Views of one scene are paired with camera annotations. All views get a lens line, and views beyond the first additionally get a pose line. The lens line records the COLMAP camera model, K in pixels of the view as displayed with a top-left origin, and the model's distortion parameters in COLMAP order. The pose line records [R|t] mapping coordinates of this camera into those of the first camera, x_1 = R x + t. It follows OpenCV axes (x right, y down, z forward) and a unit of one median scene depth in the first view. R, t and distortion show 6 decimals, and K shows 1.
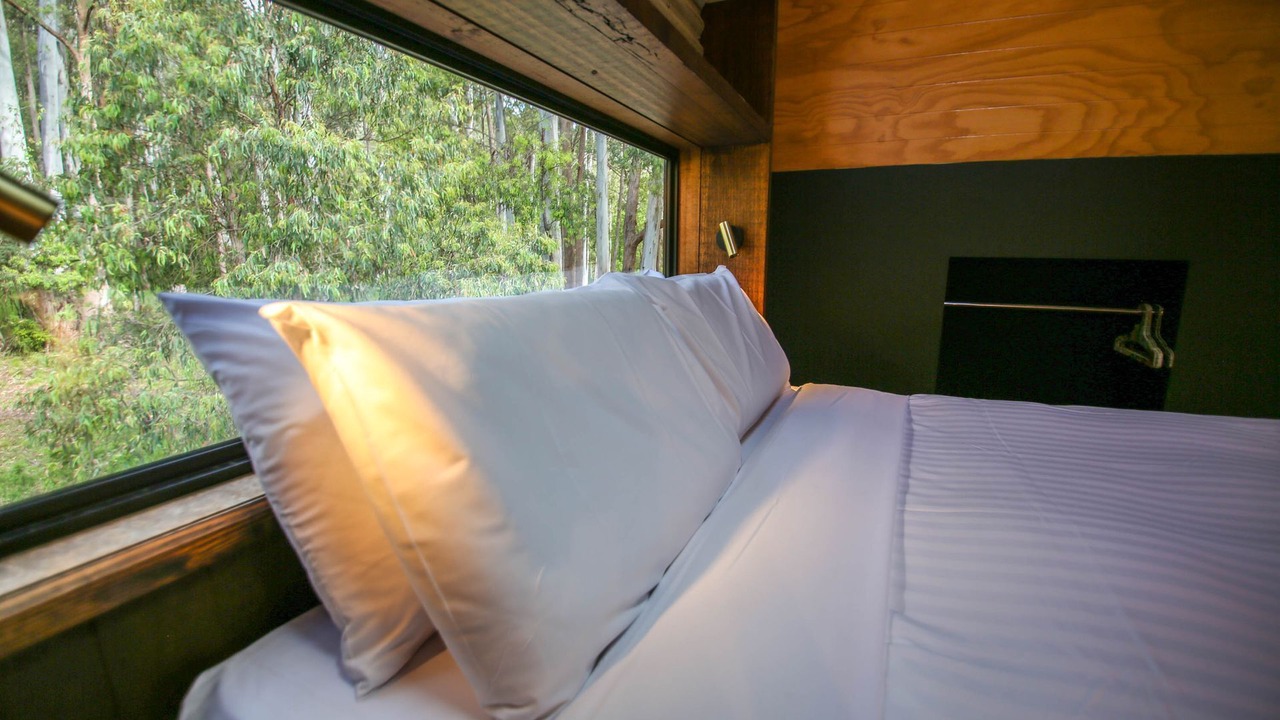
lens RADIAL K [[546.7, 0, 631.8], [0, 546.7, 364.4], [0, 0, 1]] dist [-0.035145, -0.003151]
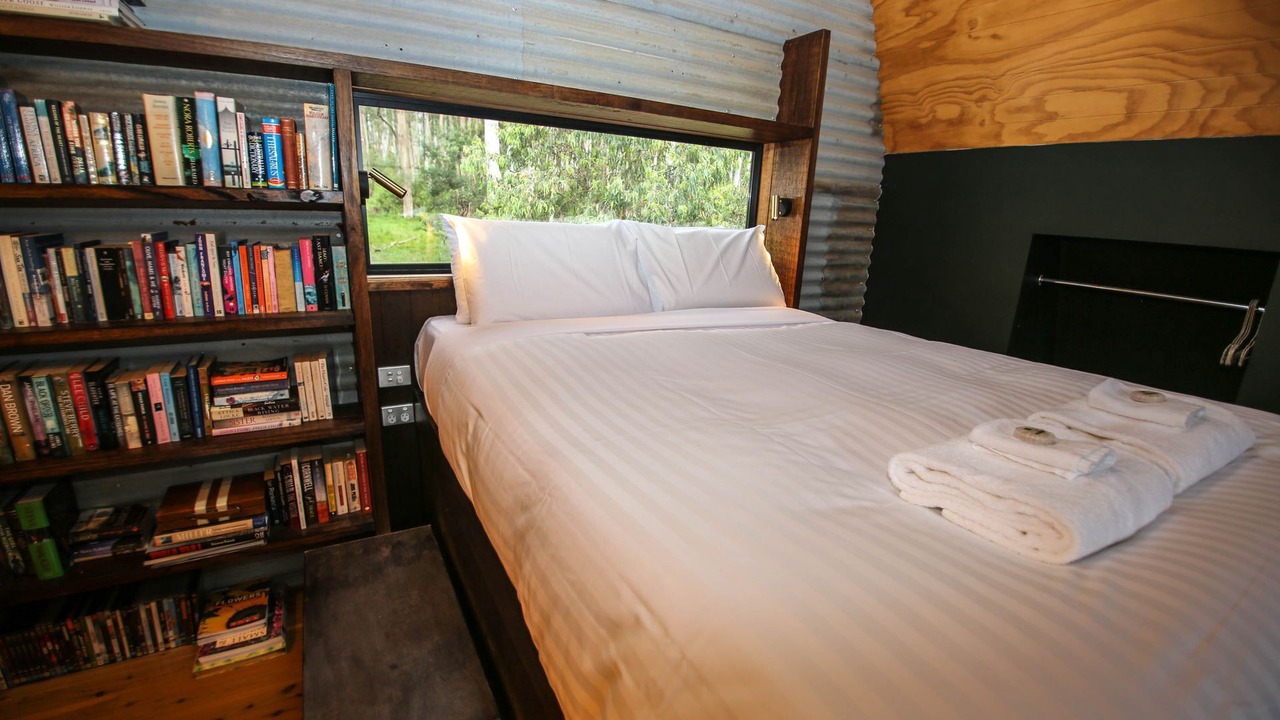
lens RADIAL K [[546.7, 0, 632.9], [0, 546.7, 365.8], [0, 0, 1]] dist [-0.035145, -0.003151]
pose [[0.810619, 0.192903, -0.552889, 0.647009], [-0.157964, 0.981215, 0.110746, 0.070697], [0.563866, -0.002436, 0.825863, -0.350202]]
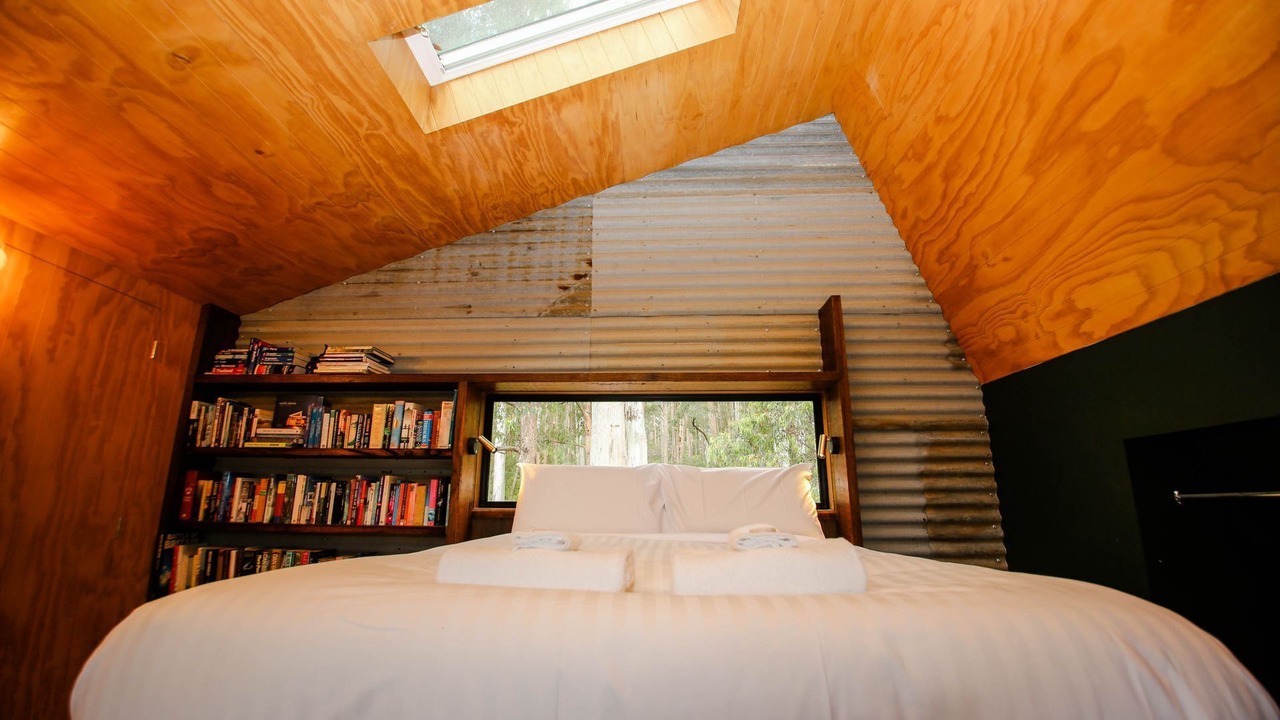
lens RADIAL K [[546.7, 0, 638.0], [0, 546.7, 366.6], [0, 0, 1]] dist [-0.035145, -0.003151]
pose [[0.379795, -0.218783, -0.898827, 1.201017], [-0.187811, 0.933159, -0.306498, 0.107429], [0.905805, 0.285216, 0.313320, -0.004645]]
